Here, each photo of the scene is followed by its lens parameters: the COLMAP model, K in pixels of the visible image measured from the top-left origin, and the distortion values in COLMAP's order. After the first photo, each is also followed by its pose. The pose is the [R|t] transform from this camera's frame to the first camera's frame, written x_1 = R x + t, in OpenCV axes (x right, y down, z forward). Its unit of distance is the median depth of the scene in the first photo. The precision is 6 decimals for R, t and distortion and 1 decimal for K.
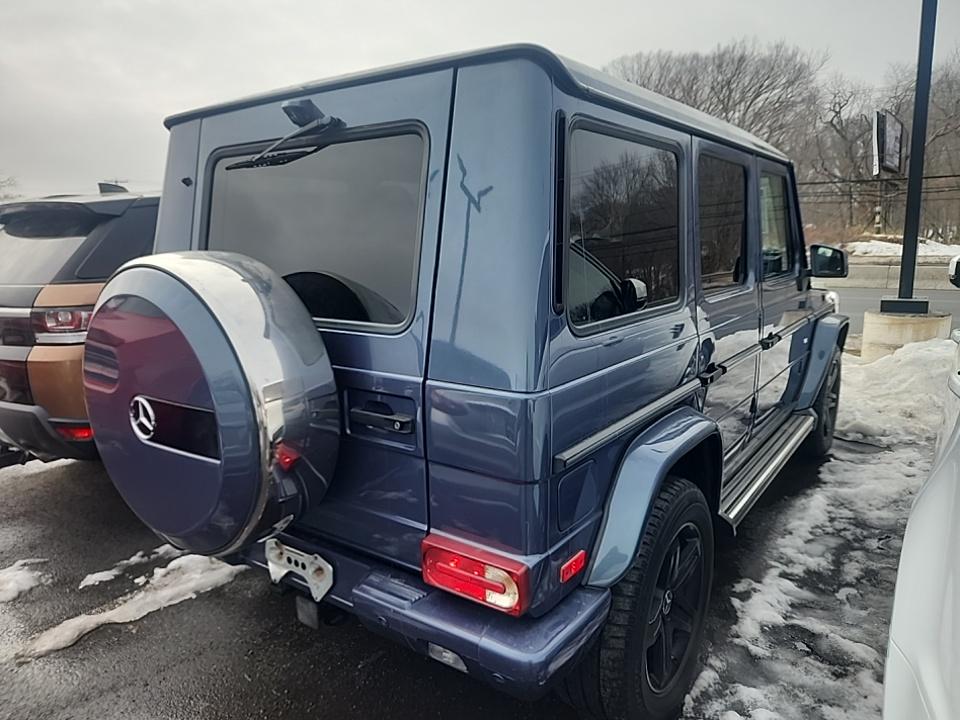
lens RADIAL K [[654.8, 0, 480.0], [0, 654.8, 360.0], [0, 0, 1]] dist [0.003730, 0.004469]
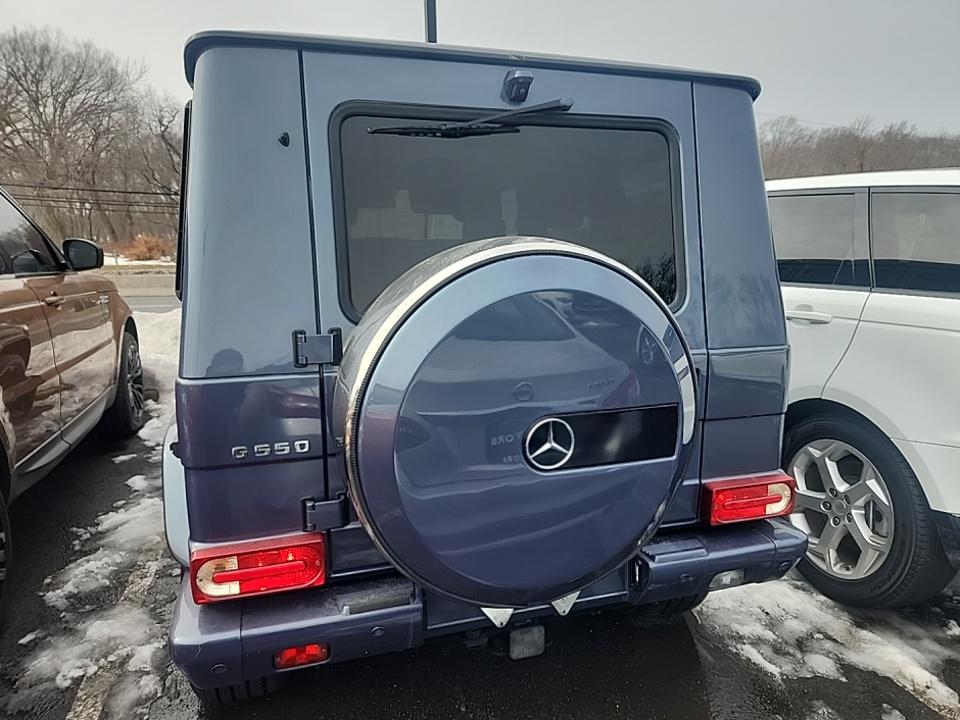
lens RADIAL K [[654.8, 0, 480.0], [0, 654.8, 360.0], [0, 0, 1]] dist [0.003730, 0.004469]
pose [[0.604166, -0.131914, 0.785864, -1.080671], [0.142978, 0.988143, 0.055948, -0.065244], [-0.783927, 0.078559, 0.615863, 0.528850]]
